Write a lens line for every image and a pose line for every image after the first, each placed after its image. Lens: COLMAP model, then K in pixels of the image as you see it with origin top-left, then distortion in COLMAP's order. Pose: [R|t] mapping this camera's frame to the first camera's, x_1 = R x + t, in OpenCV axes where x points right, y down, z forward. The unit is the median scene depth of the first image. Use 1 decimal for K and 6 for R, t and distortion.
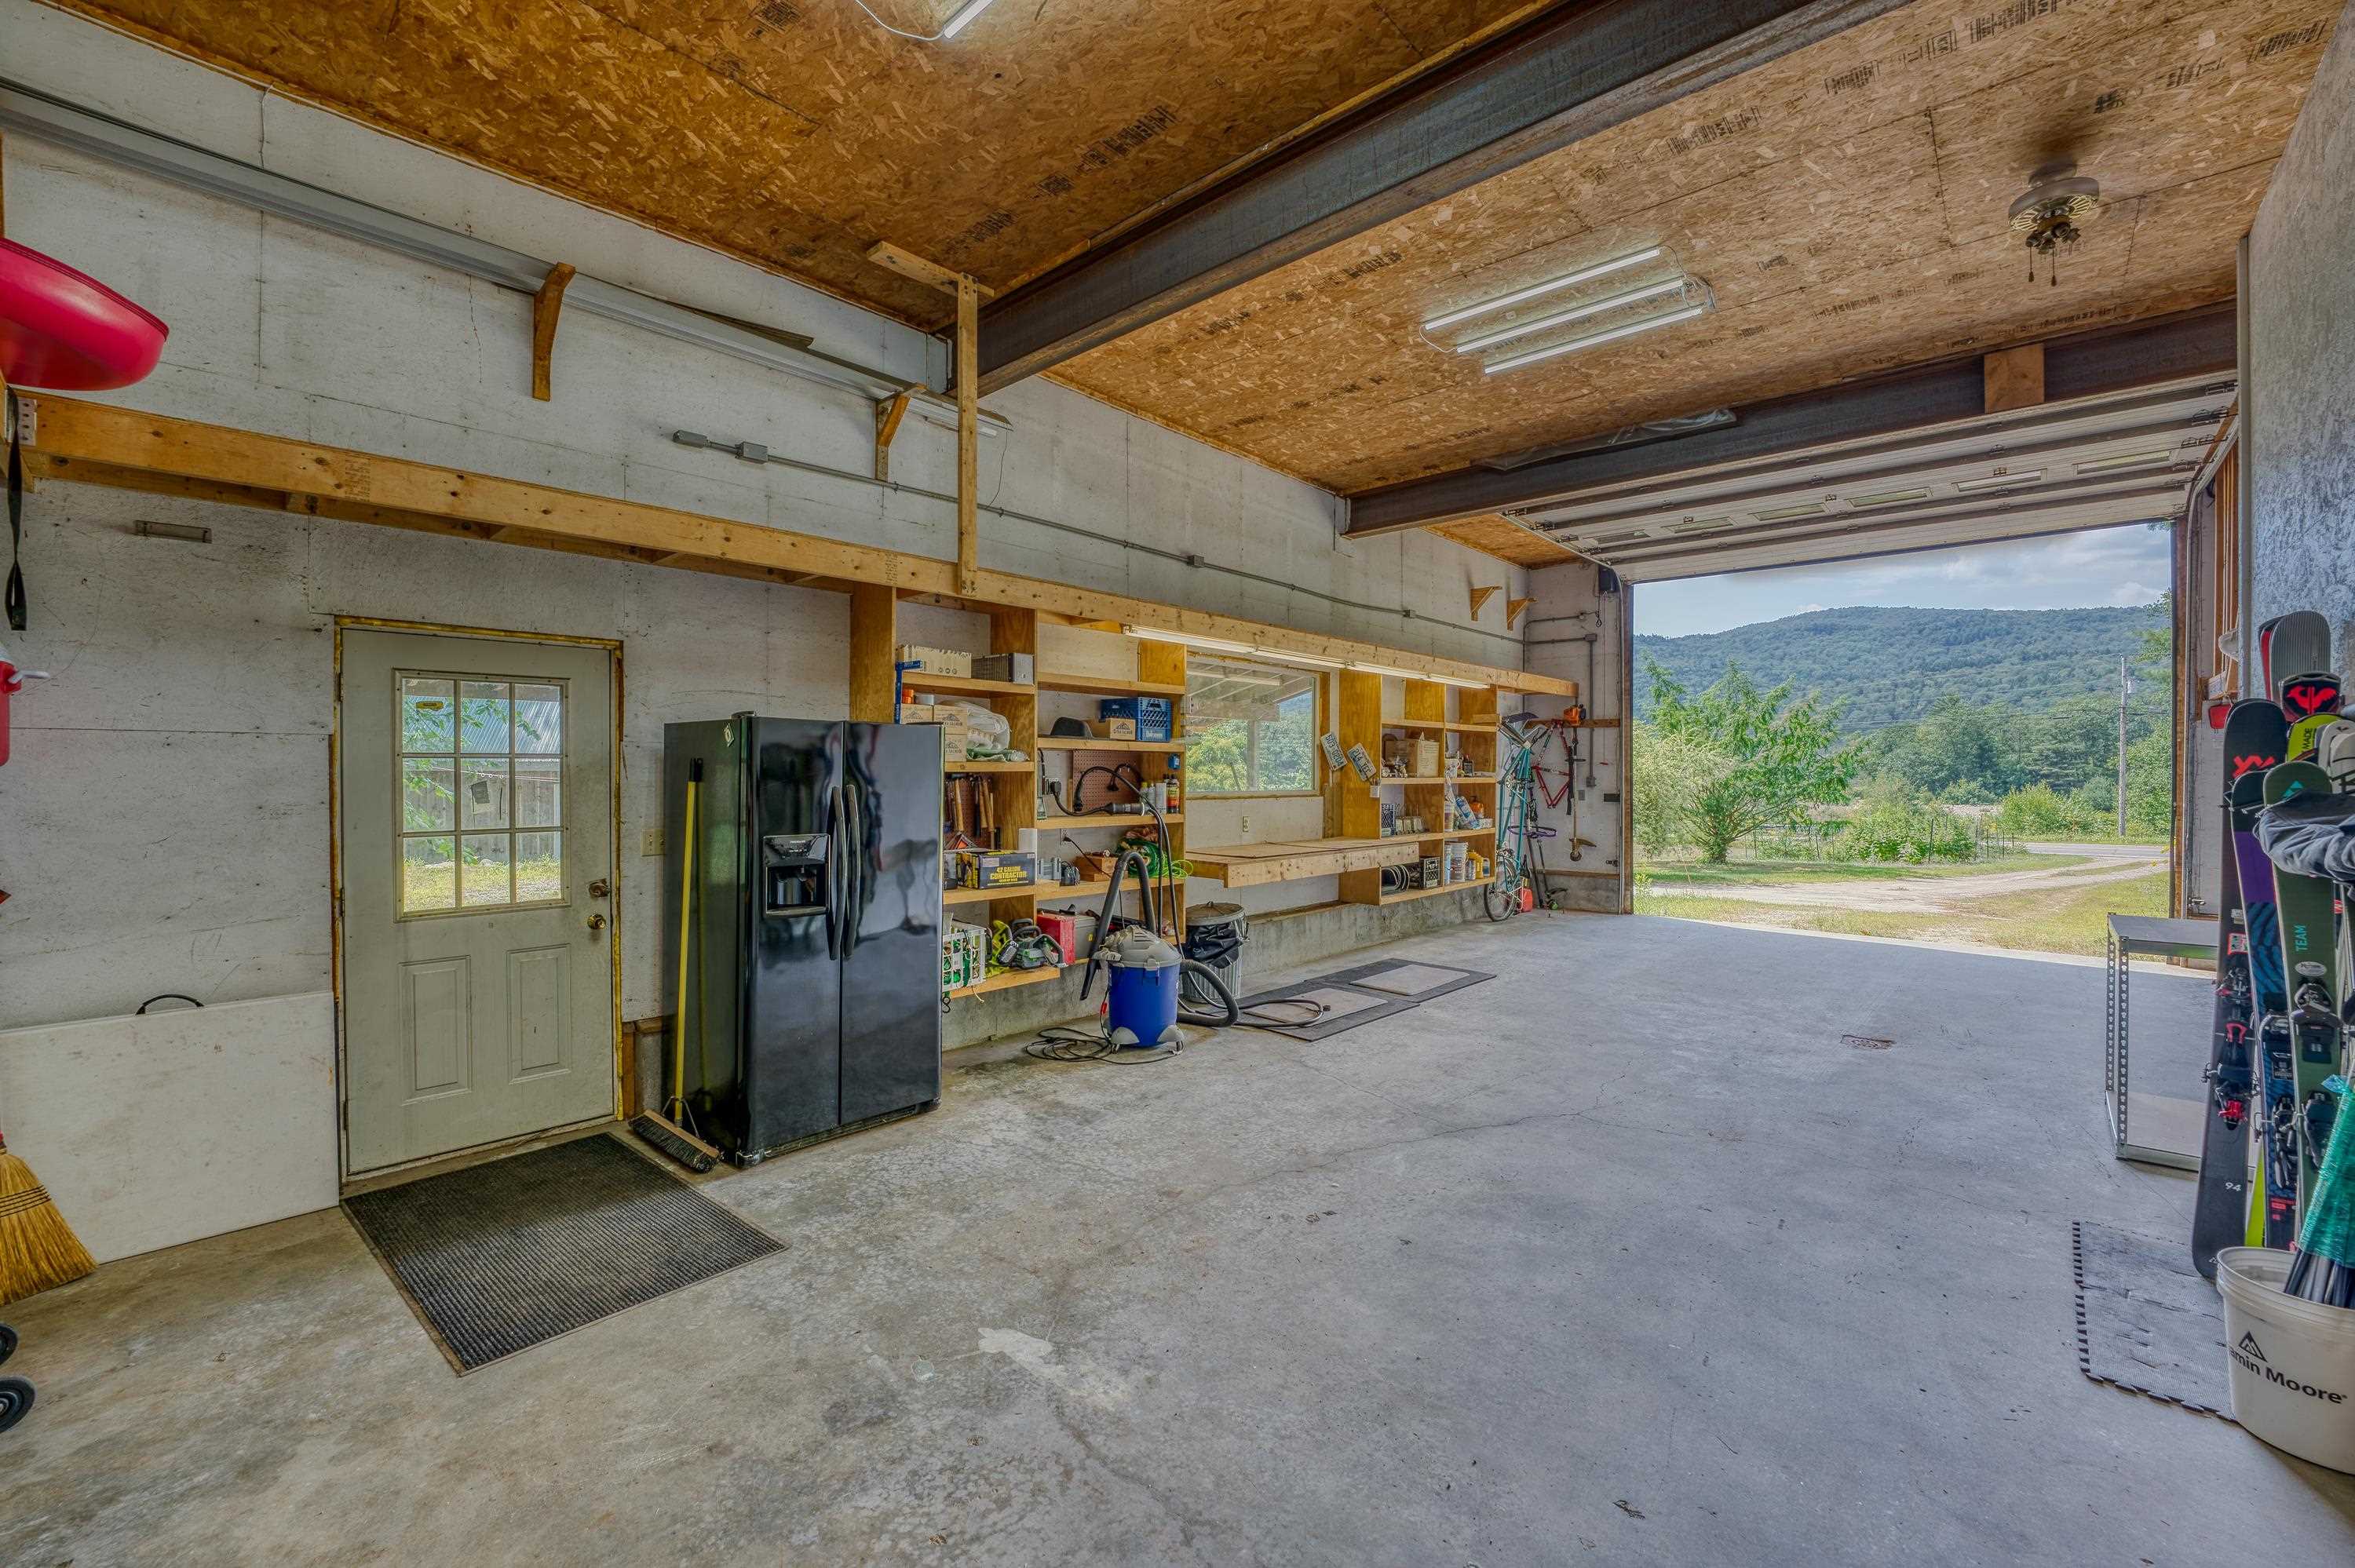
lens RADIAL K [[976.3, 0, 1189.4], [0, 976.3, 765.4], [0, 0, 1]] dist [-0.023613, 0.000007]
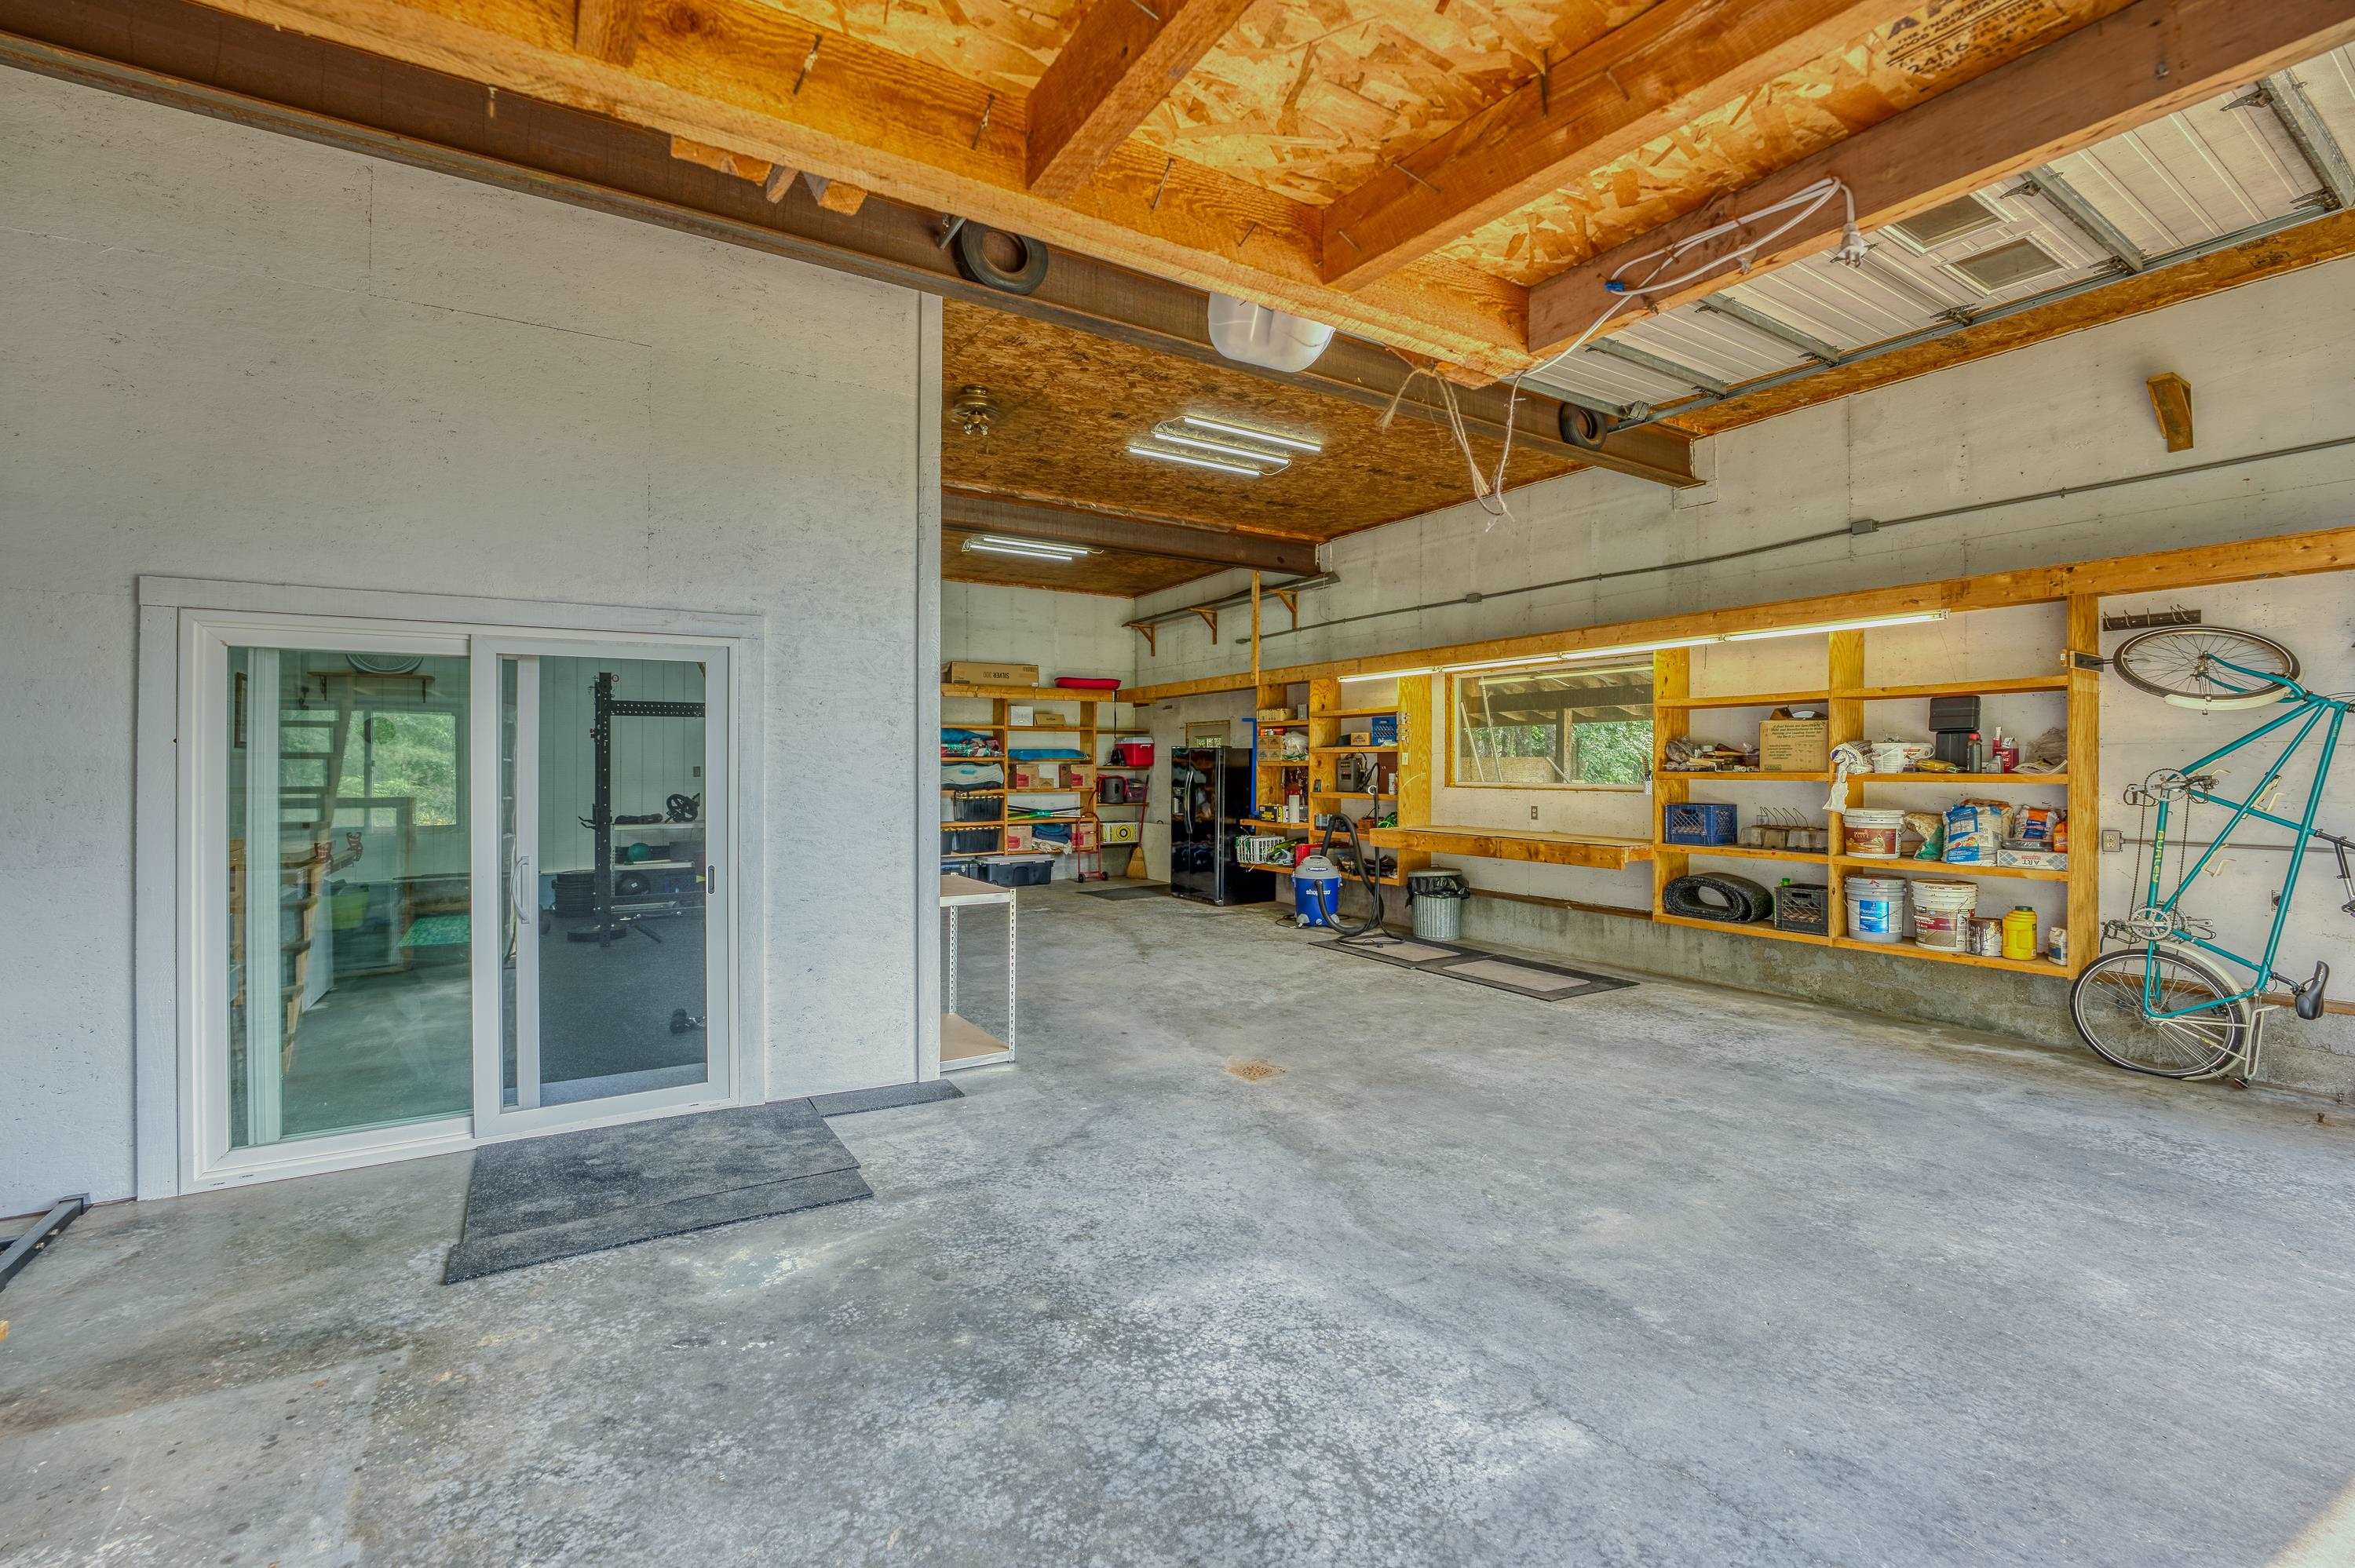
lens RADIAL K [[976.3, 0, 1189.4], [0, 976.3, 765.4], [0, 0, 1]] dist [-0.023613, 0.000007]
pose [[-0.274732, -0.001620, -0.961520, 1.519249], [0.009407, 0.999946, -0.004372, 0.009383], [0.961475, -0.010246, -0.274702, 1.148134]]
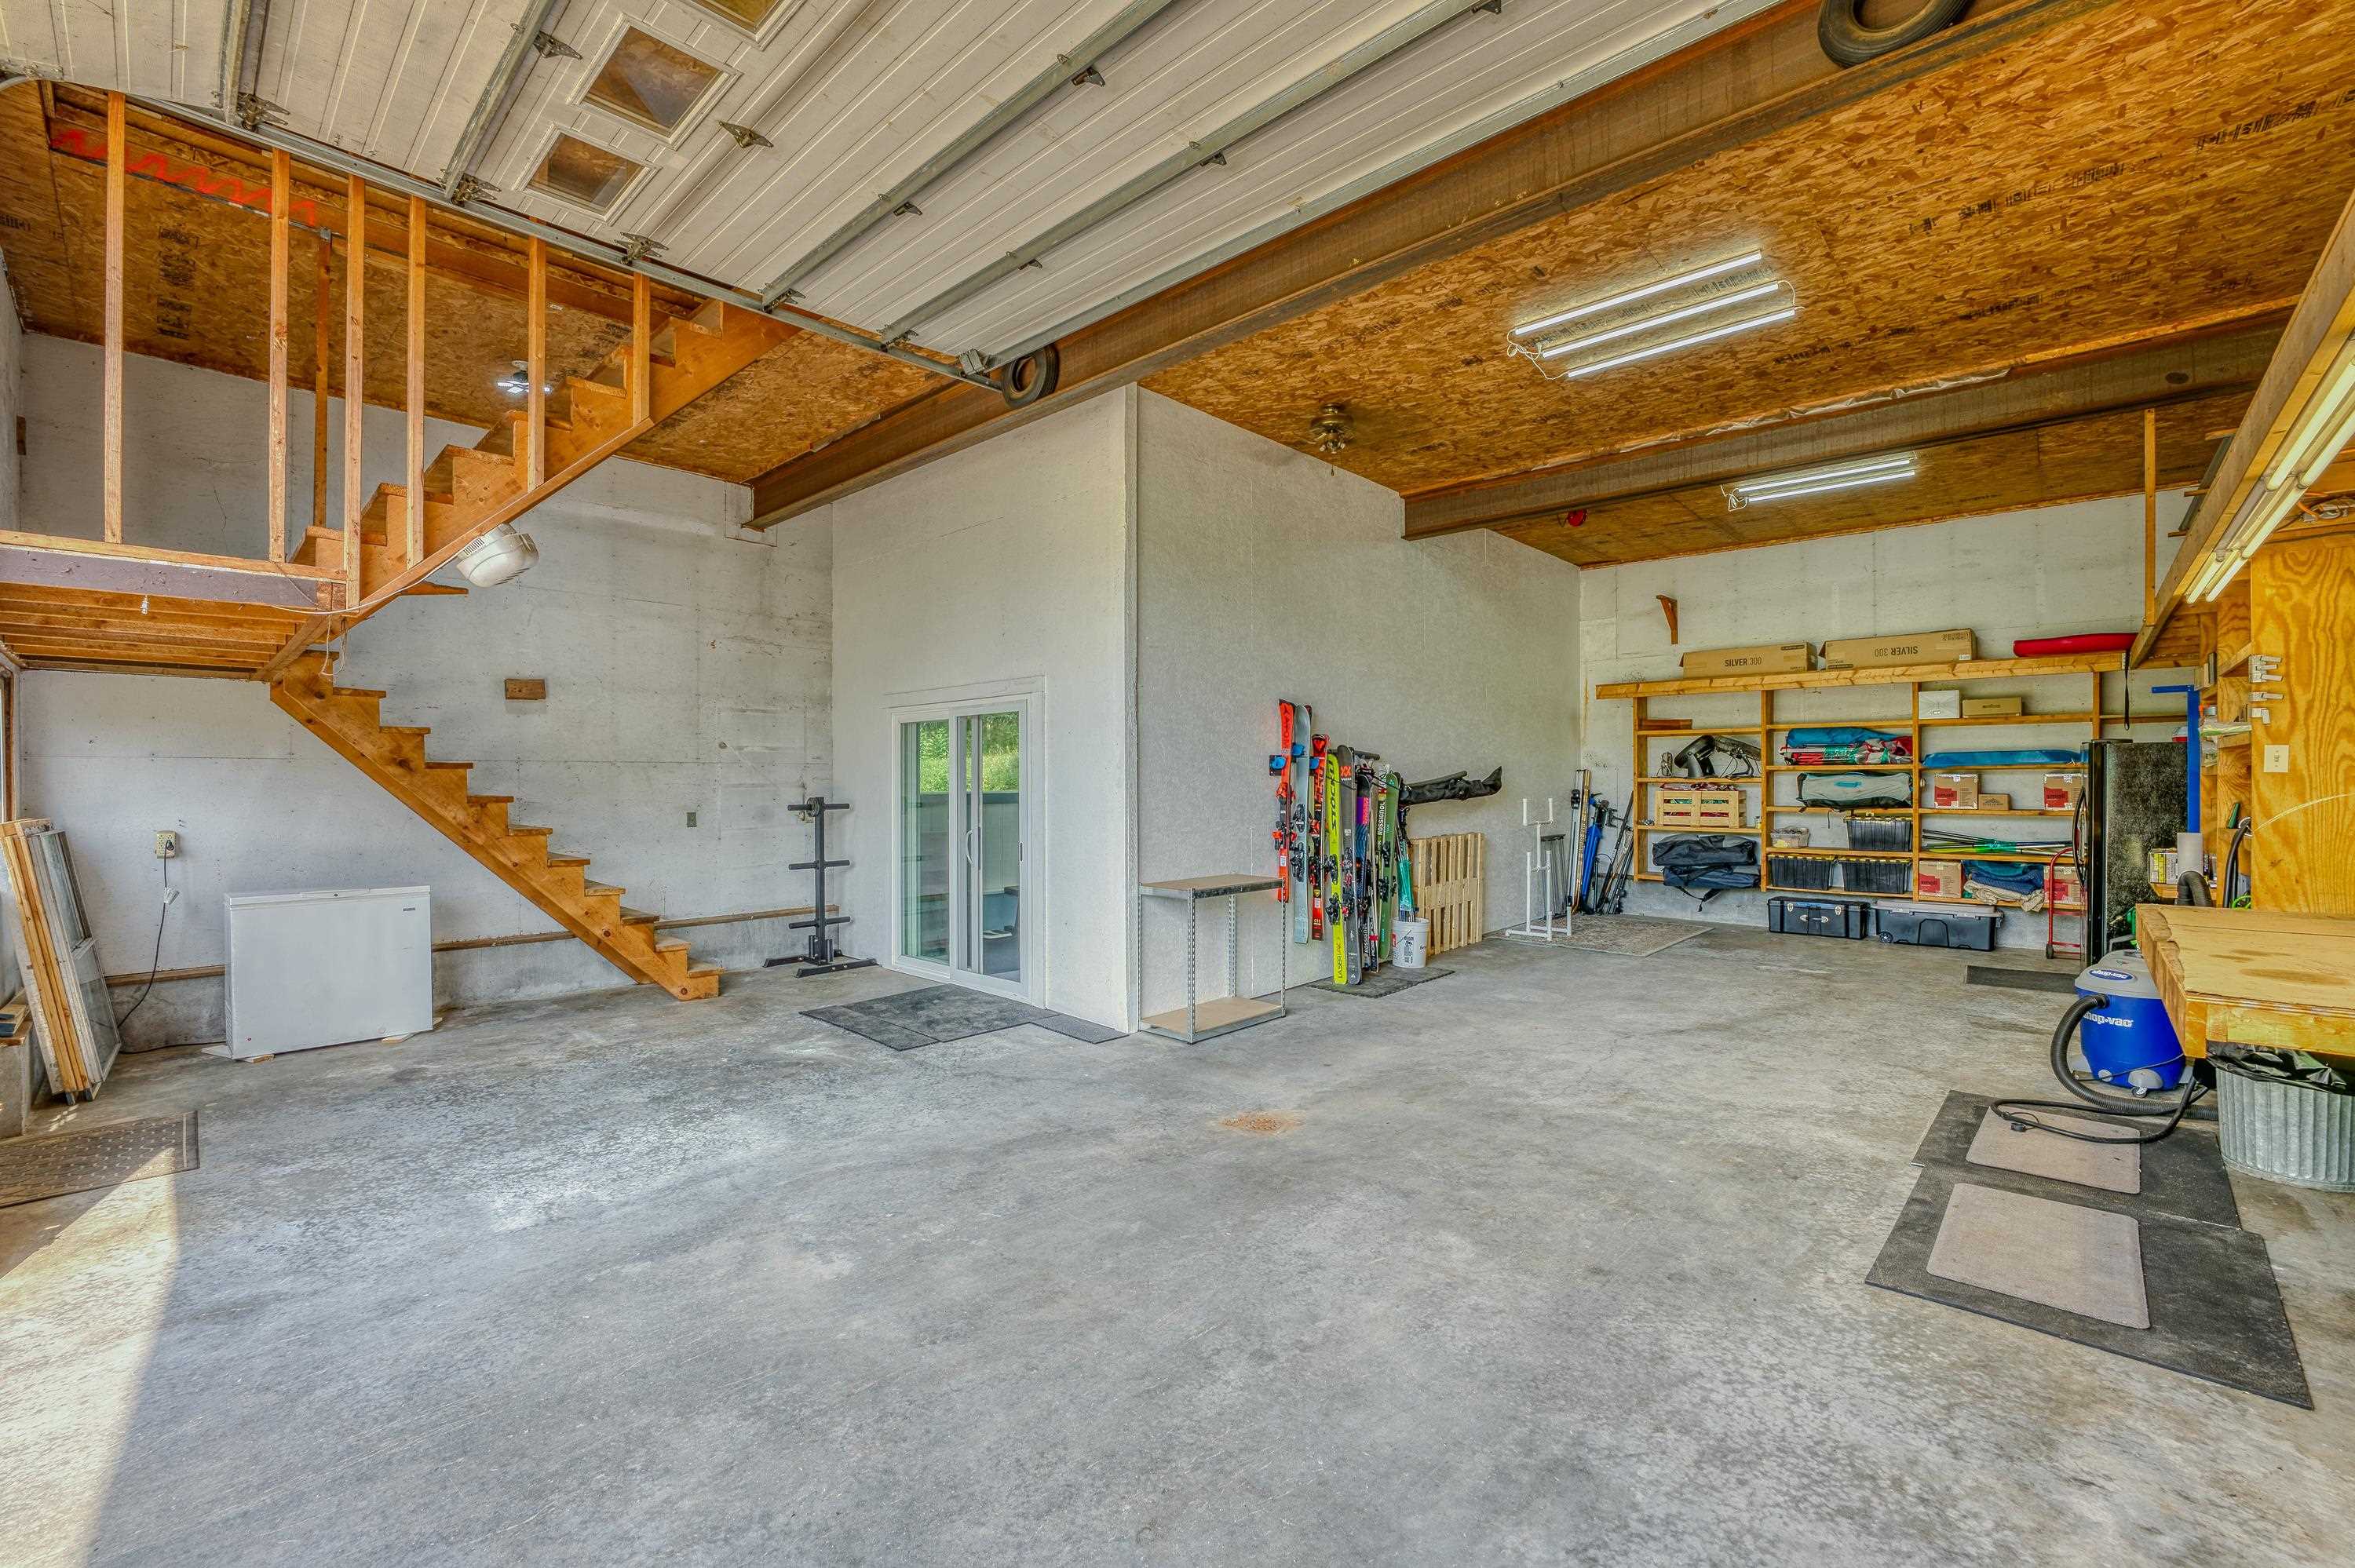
lens RADIAL K [[978.7, 0, 1130.3], [0, 978.7, 783.5], [0, 0, 1]] dist [-0.025952, -0.000170]
pose [[-0.999373, 0.001362, 0.035391, 0.723034], [0.001155, 0.999982, -0.005889, 0.016852], [-0.035399, -0.005844, -0.999356, 1.745724]]
